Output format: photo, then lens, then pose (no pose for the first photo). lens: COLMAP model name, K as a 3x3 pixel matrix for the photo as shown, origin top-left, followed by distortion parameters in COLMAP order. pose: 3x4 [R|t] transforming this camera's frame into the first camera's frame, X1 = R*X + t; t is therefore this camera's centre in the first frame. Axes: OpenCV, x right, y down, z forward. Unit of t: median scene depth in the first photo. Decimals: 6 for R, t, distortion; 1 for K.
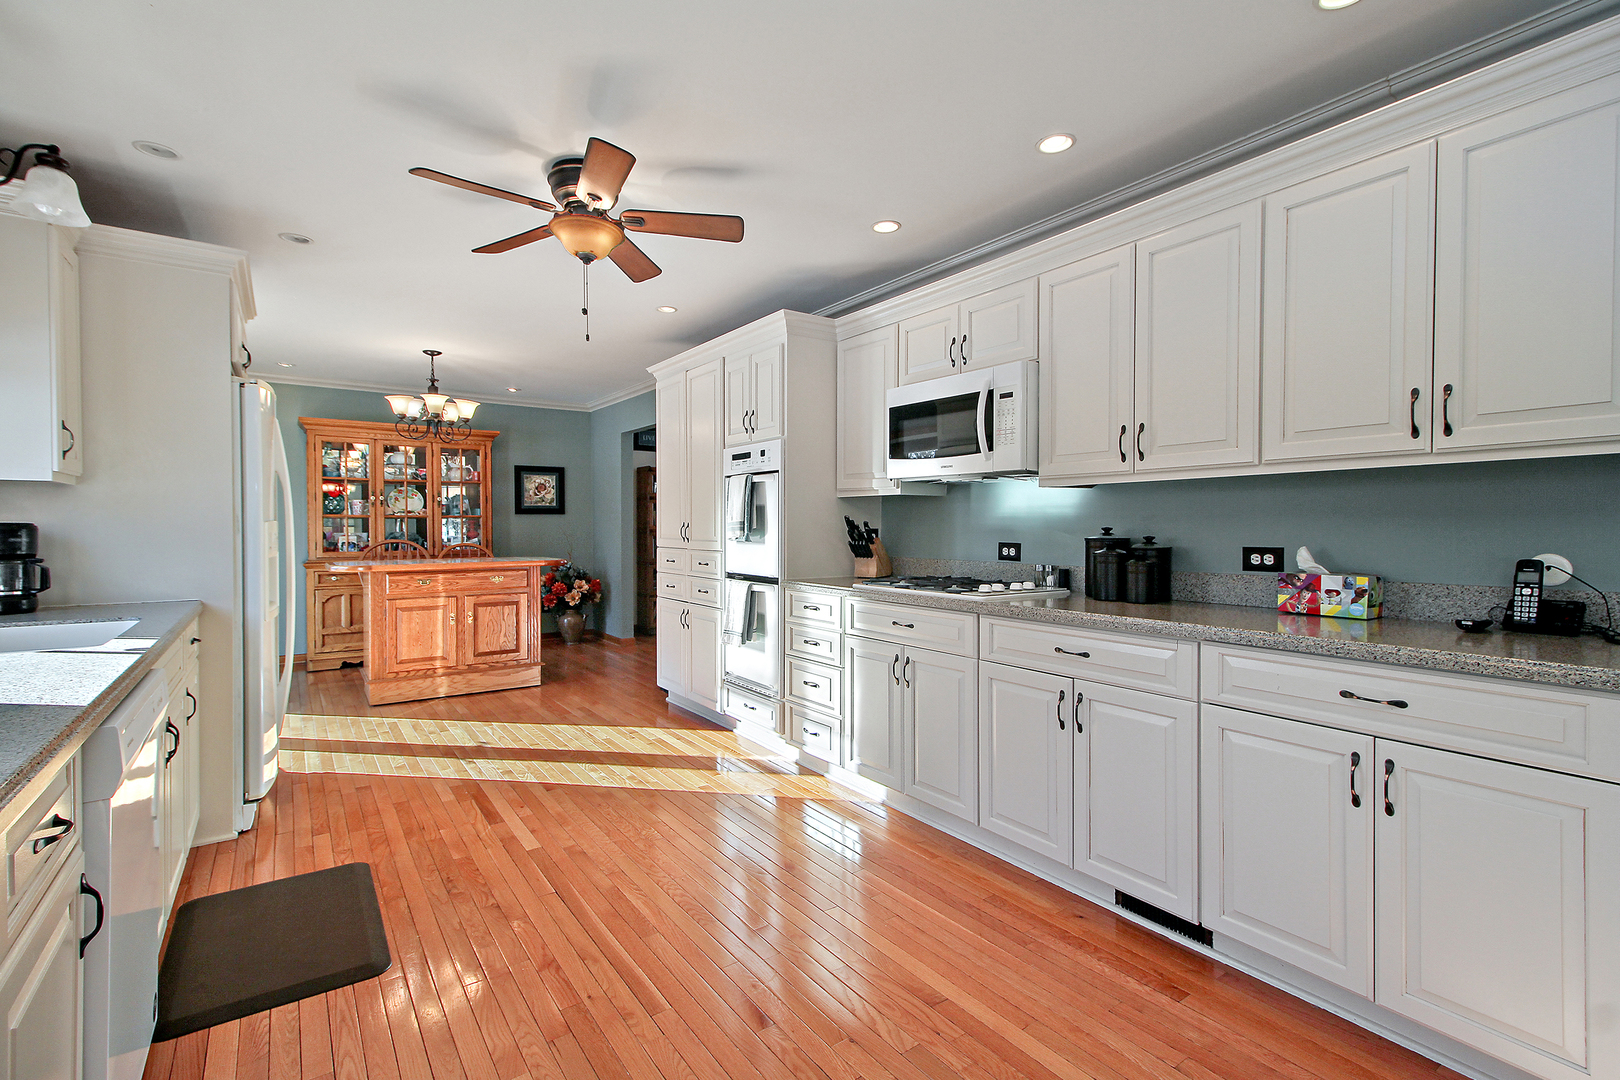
lens RADIAL K [[744.6, 0, 810.0], [0, 744.6, 540.0], [0, 0, 1]] dist [0.033489, -0.000421]
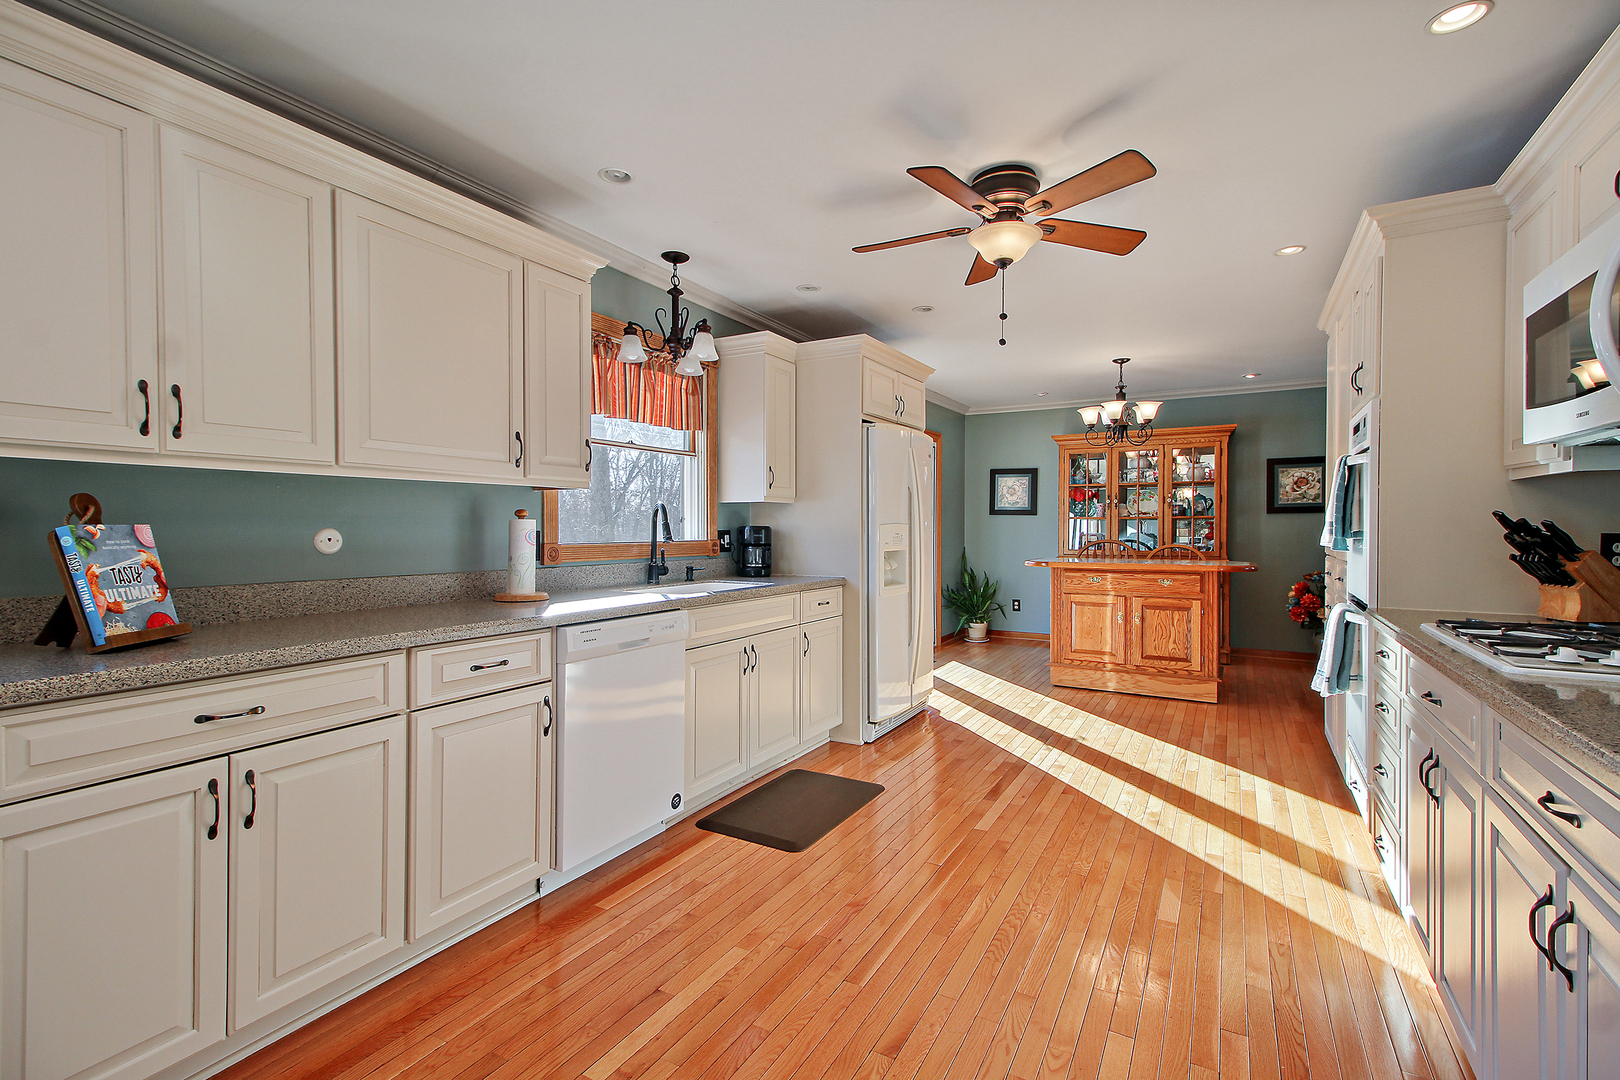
lens RADIAL K [[744.5, 0, 810.0], [0, 744.5, 540.0], [0, 0, 1]] dist [0.049965, -0.000193]
pose [[0.427330, 0.017372, -0.903929, 0.276810], [-0.017676, 0.999785, 0.010858, -0.004940], [0.903923, 0.011337, 0.427545, 0.180158]]
